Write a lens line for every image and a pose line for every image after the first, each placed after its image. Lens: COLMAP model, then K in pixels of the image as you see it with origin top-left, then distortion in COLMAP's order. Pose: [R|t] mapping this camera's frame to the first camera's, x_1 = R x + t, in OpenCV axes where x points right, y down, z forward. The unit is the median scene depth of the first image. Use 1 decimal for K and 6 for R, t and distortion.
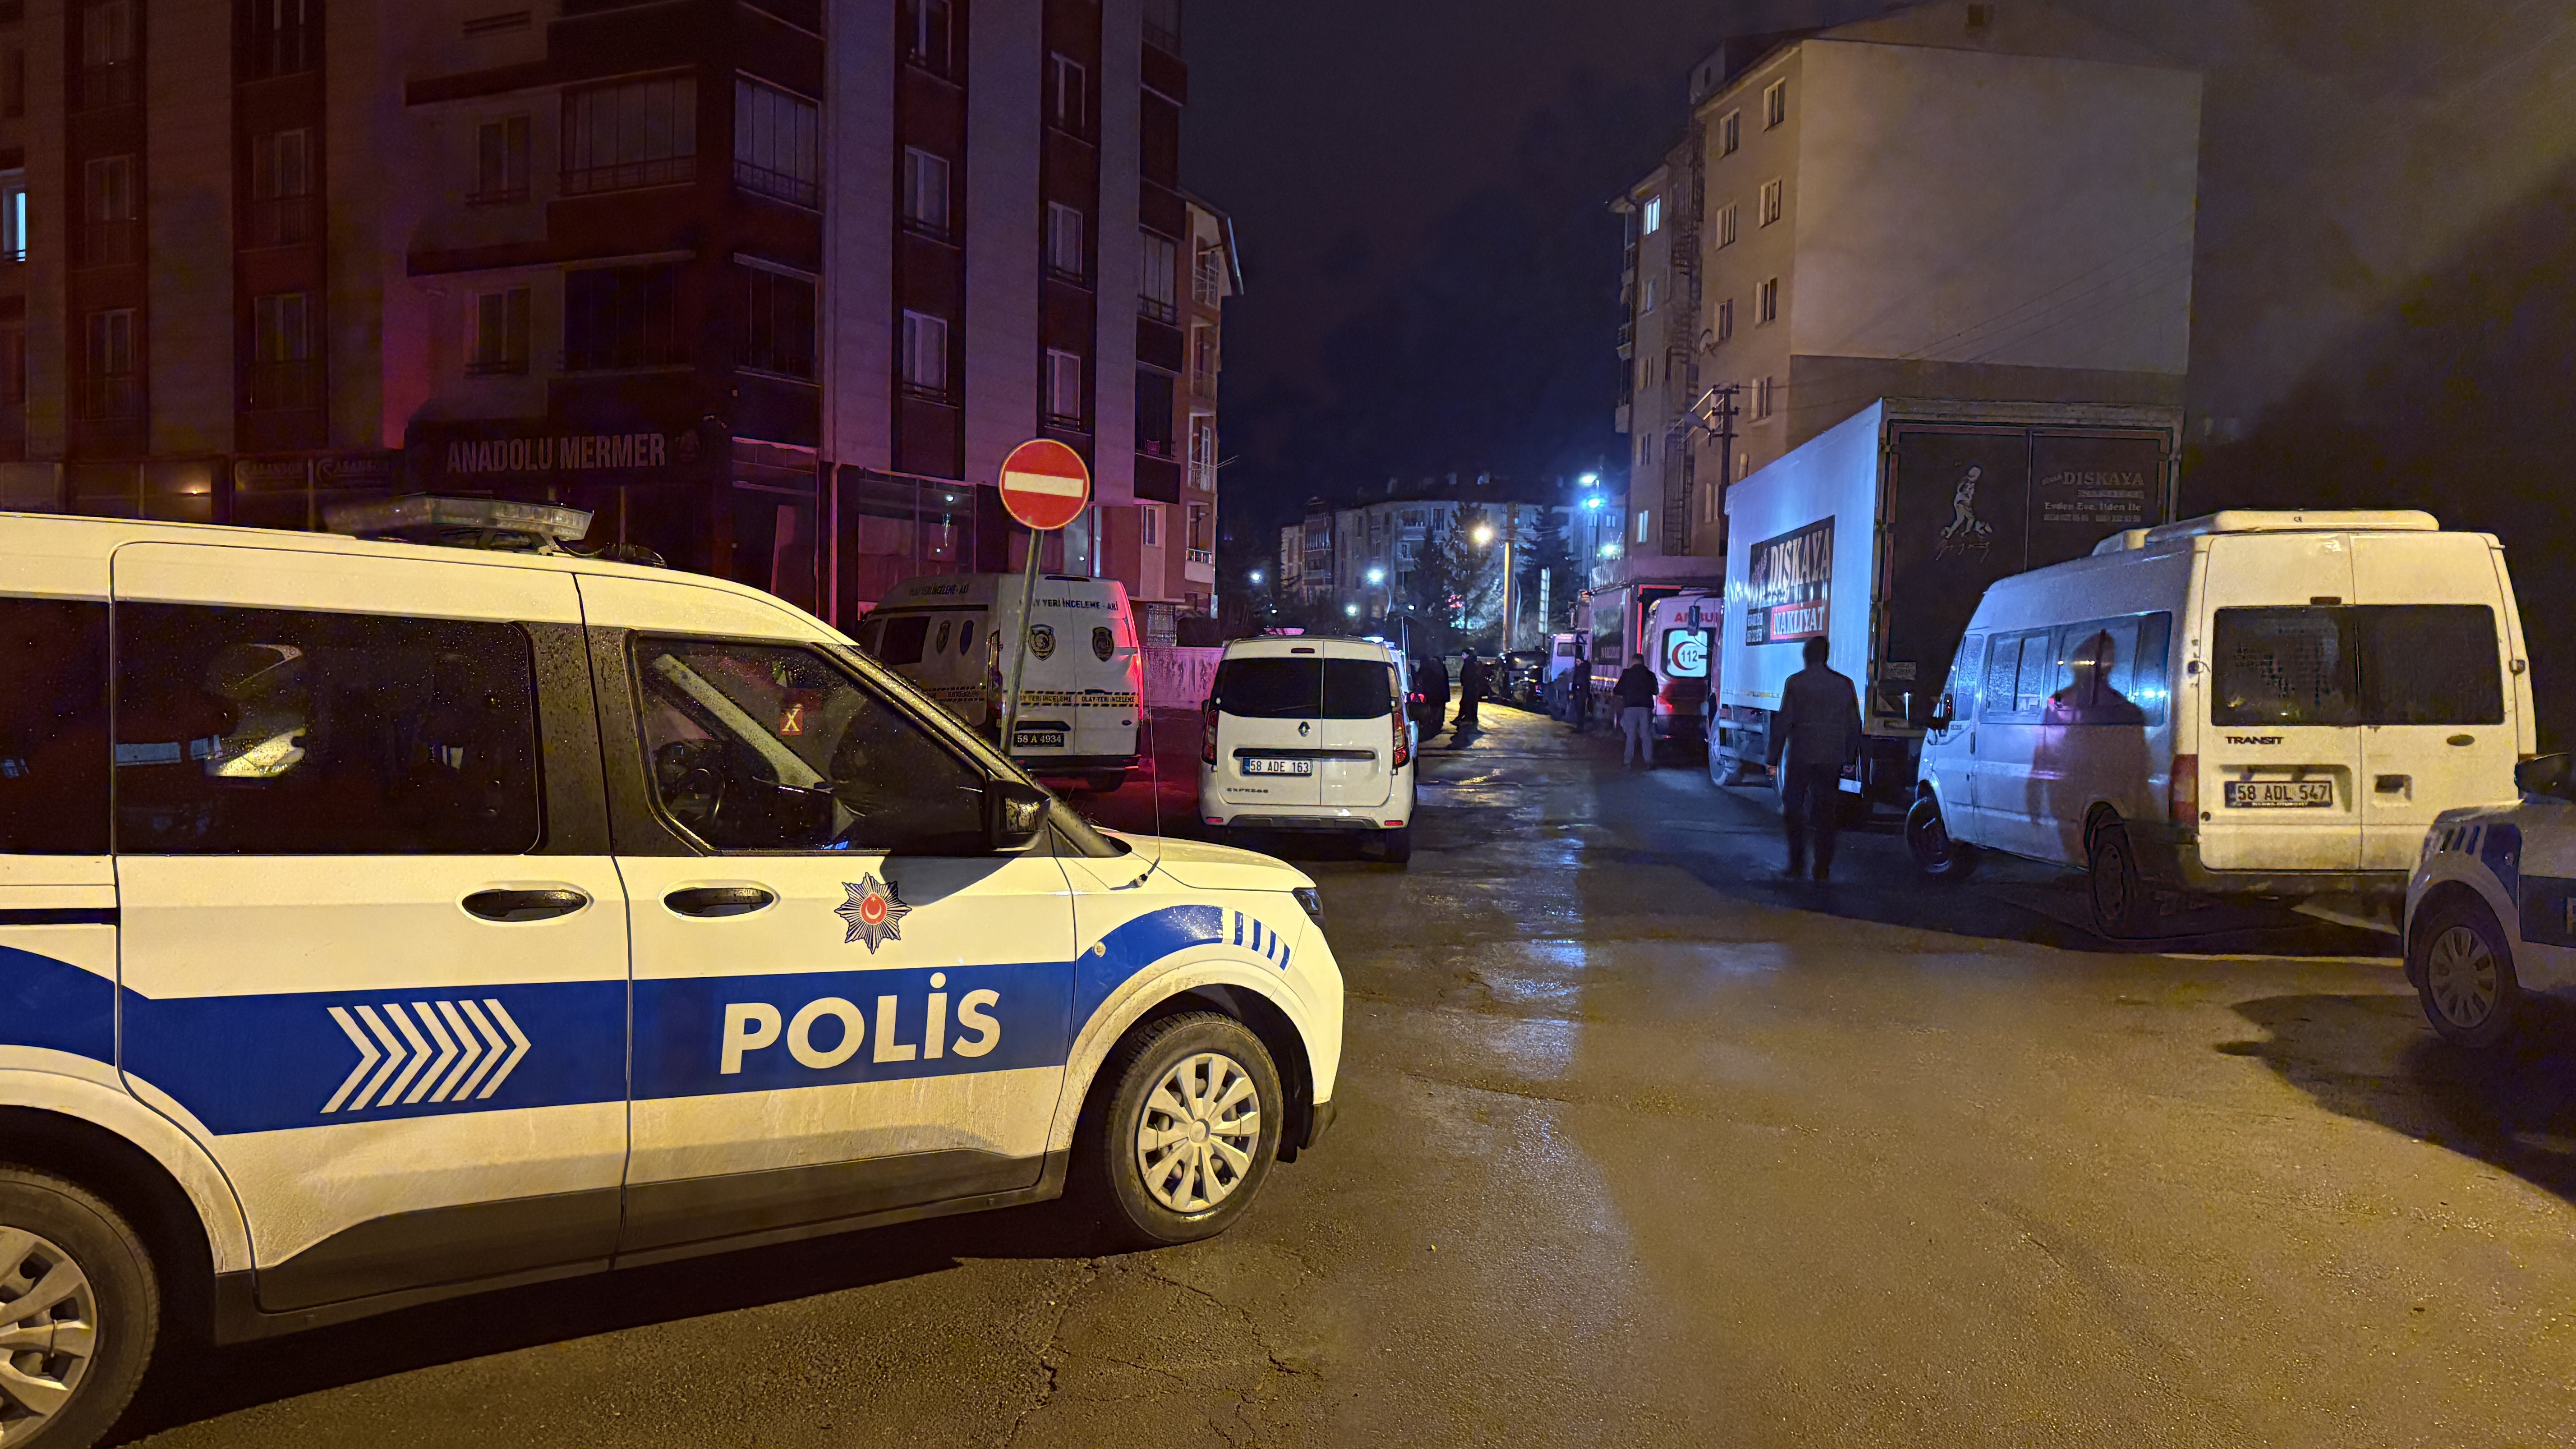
lens RADIAL K [[1928.7, 0, 1274.2], [0, 1928.7, 737.9], [0, 0, 1]] dist [0.124175, -0.315700]
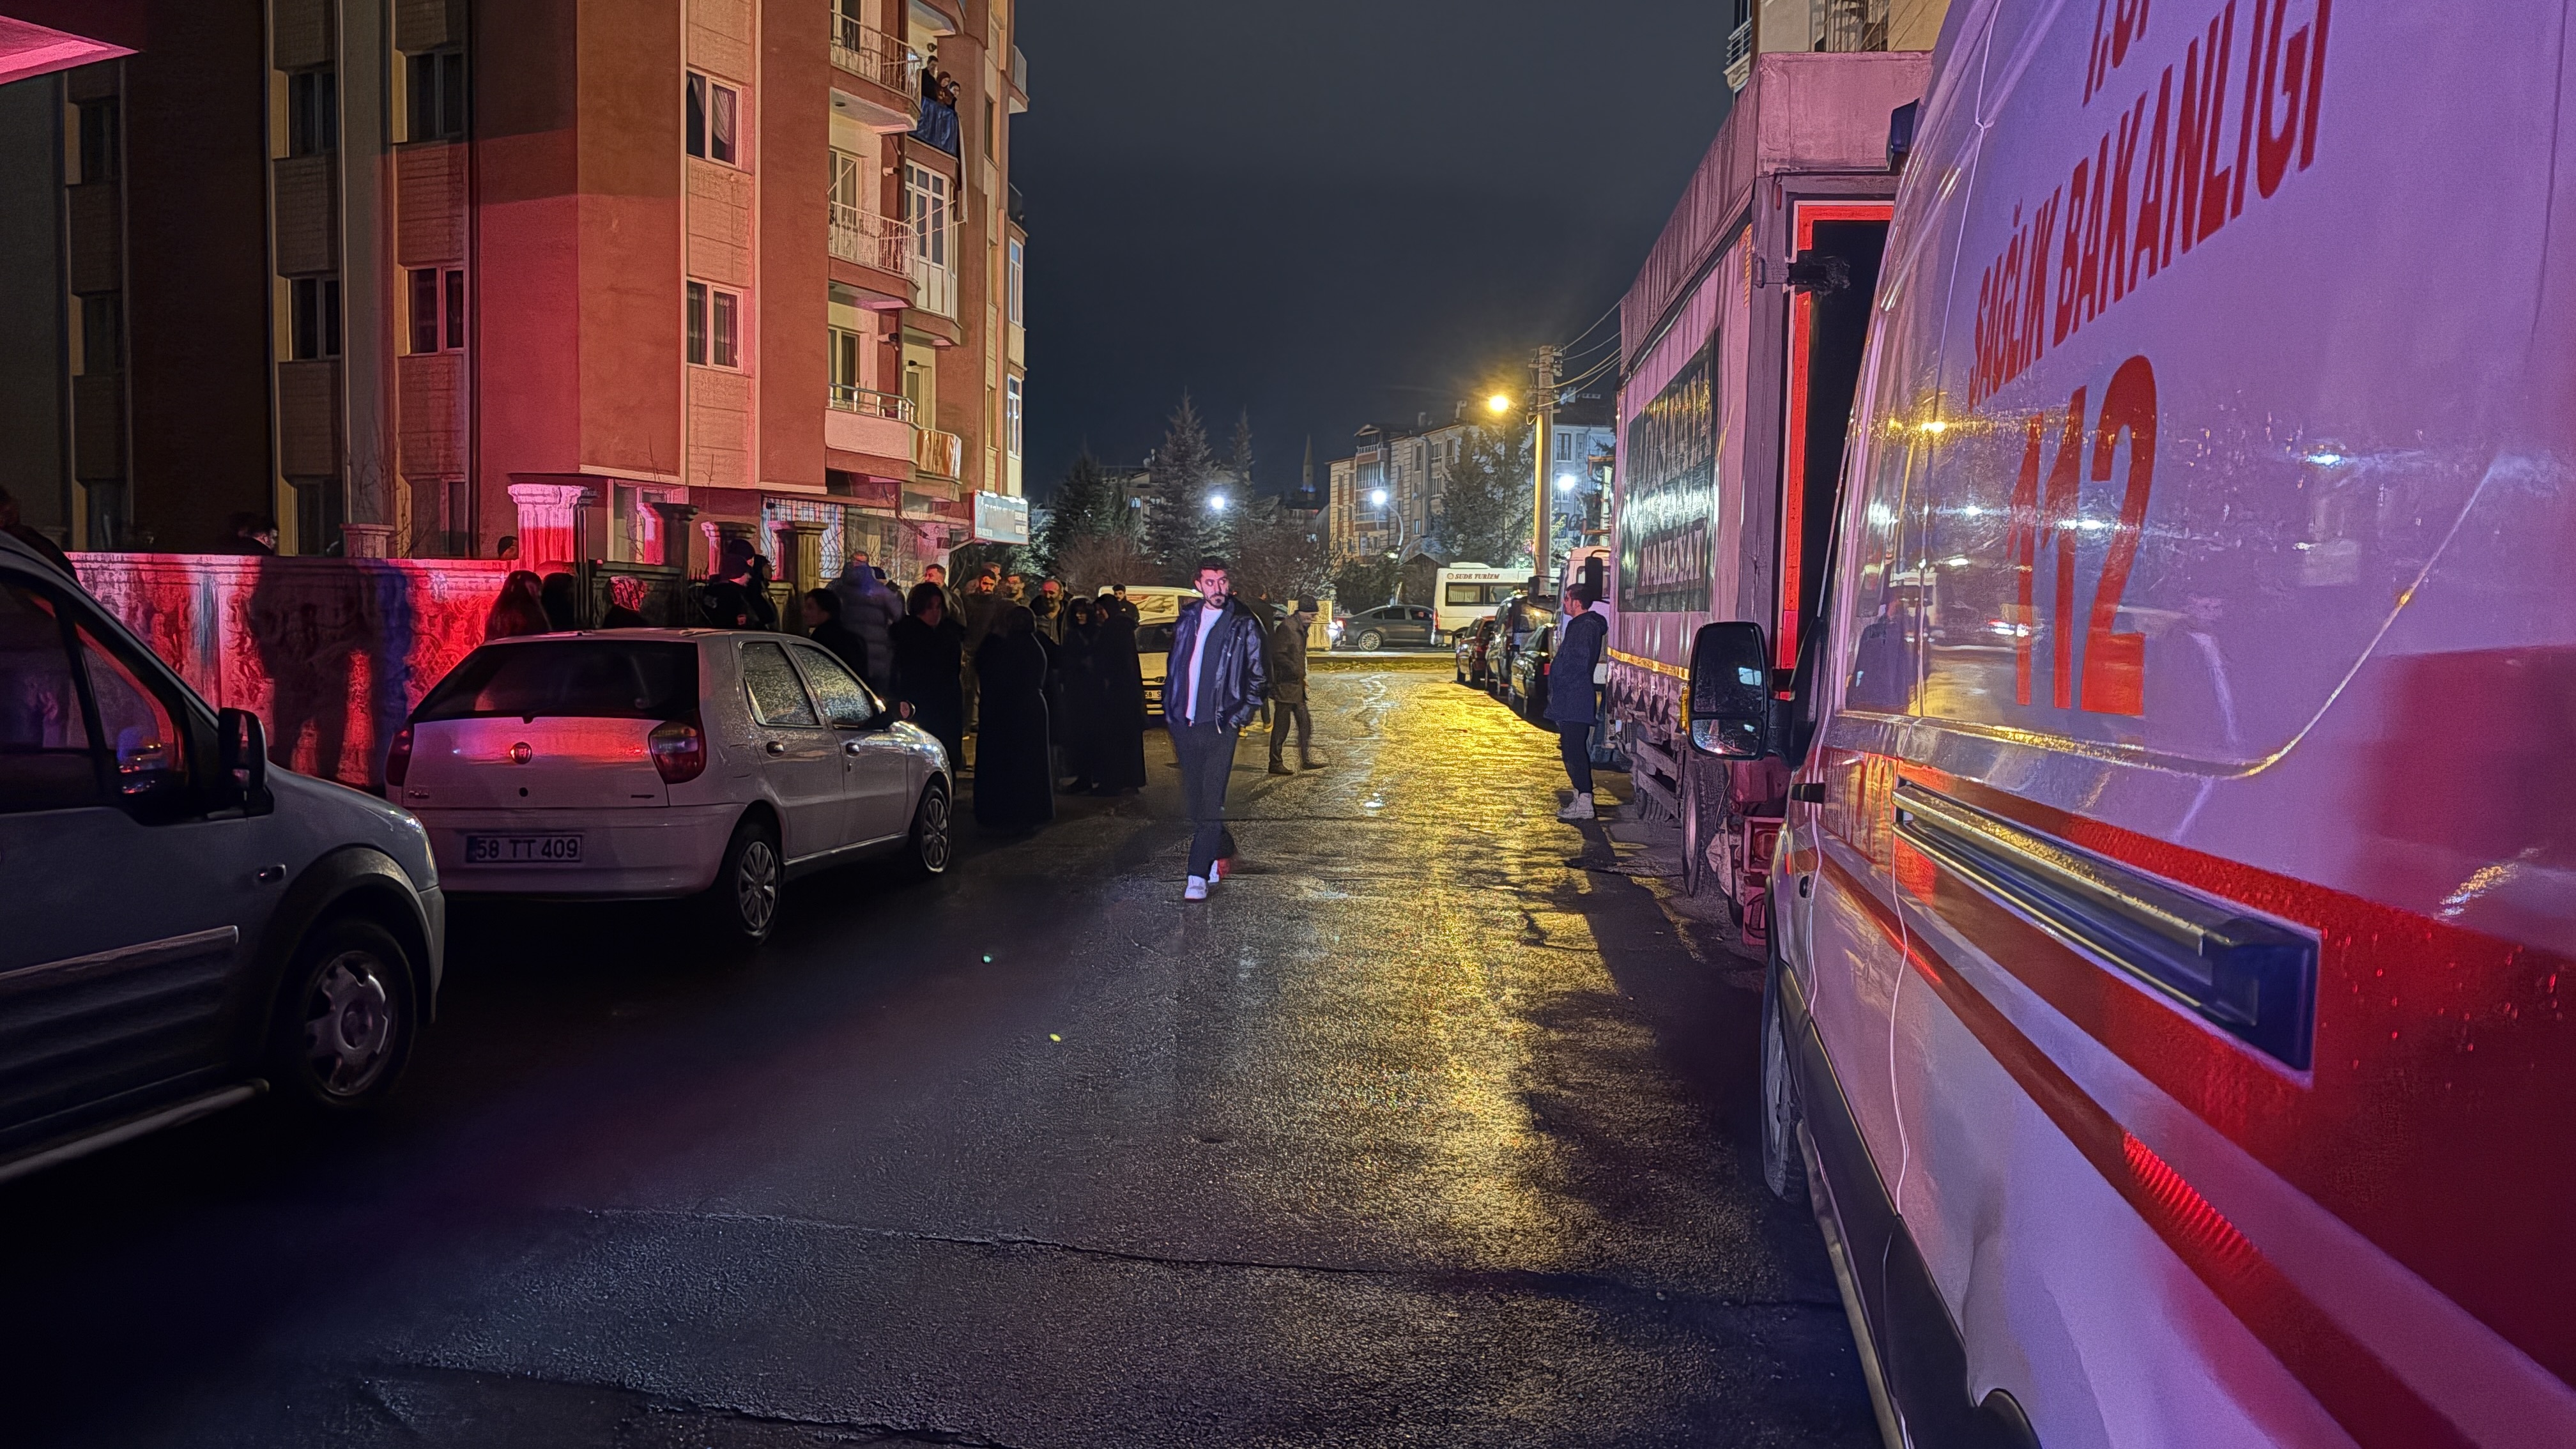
lens RADIAL K [[1928.7, 0, 1274.2], [0, 1928.7, 737.9], [0, 0, 1]] dist [0.124175, -0.315700]
pose [[0.998464, 0.000857, -0.055391, 0.199404], [0.000277, 0.999790, 0.020467, -0.039560], [0.055397, -0.020451, 0.998255, 1.092091]]
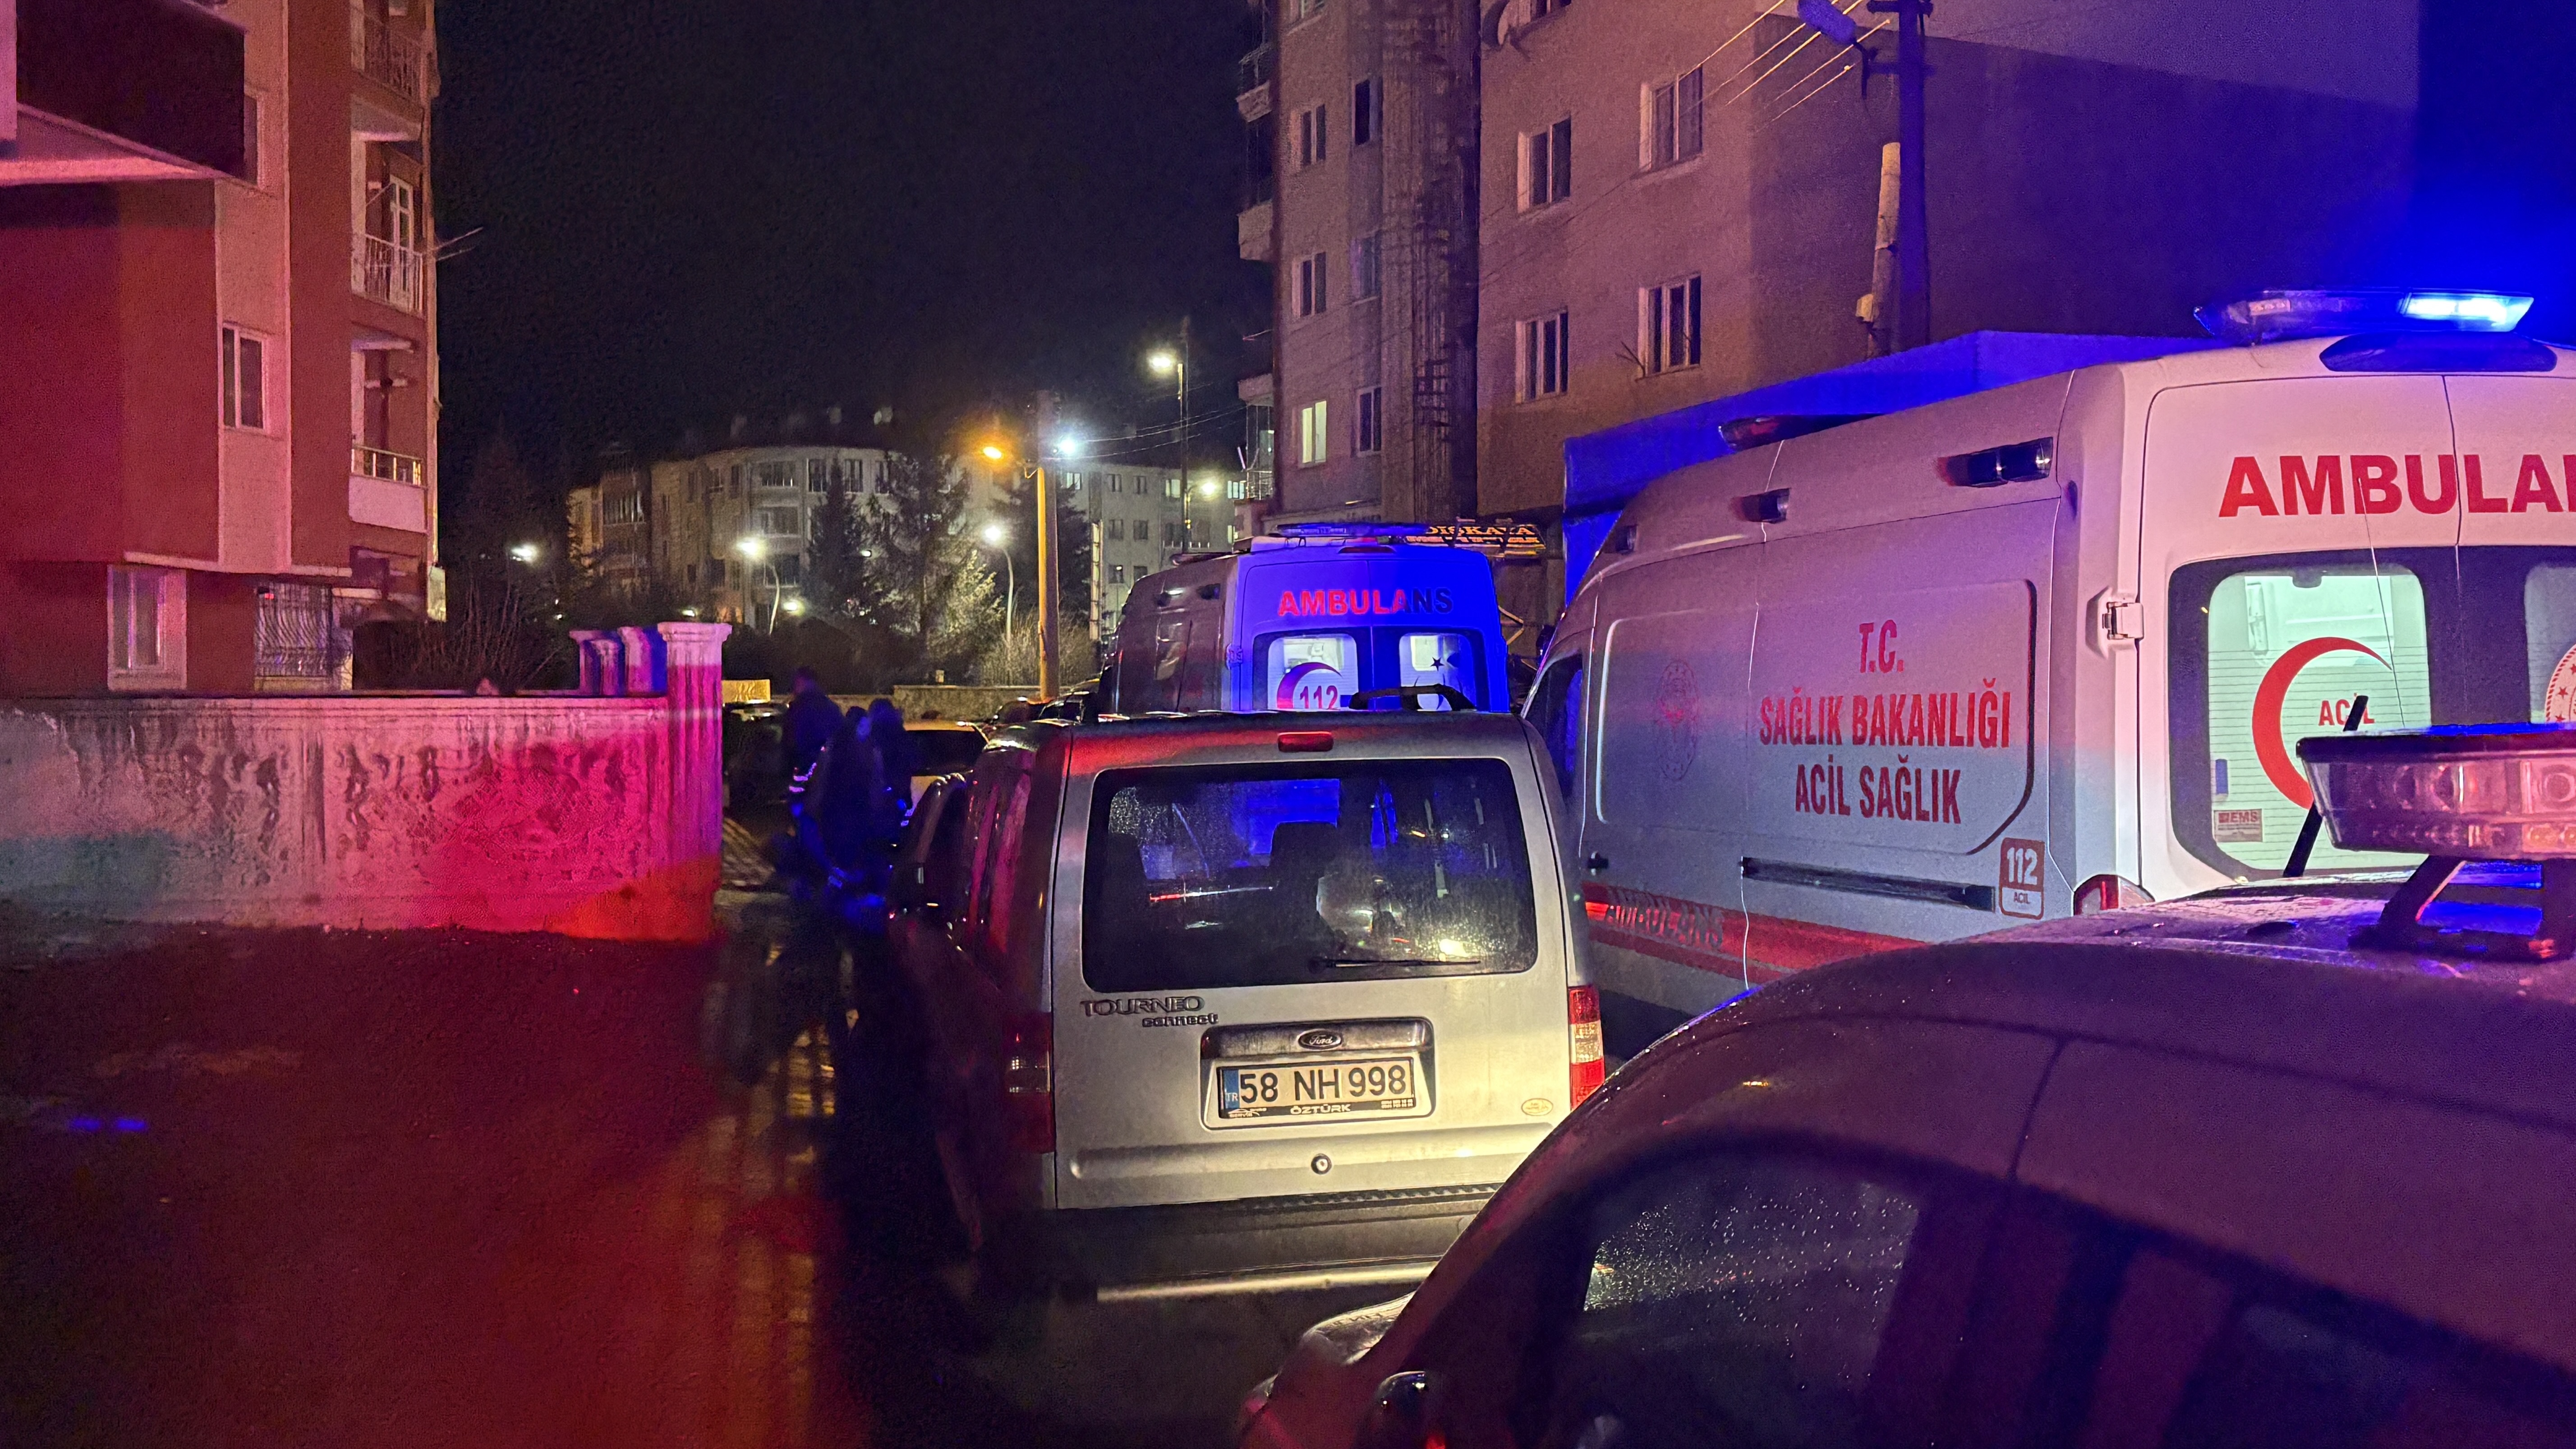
lens RADIAL K [[2477.1, 0, 1288.0], [0, 2477.1, 724.5], [0, 0, 1]] dist [0.105185, -0.012435]
pose [[0.958985, -0.029853, 0.281882, -0.016338], [0.036350, 0.999180, -0.017845, -0.049027], [-0.281118, 0.027360, 0.959283, 0.939036]]
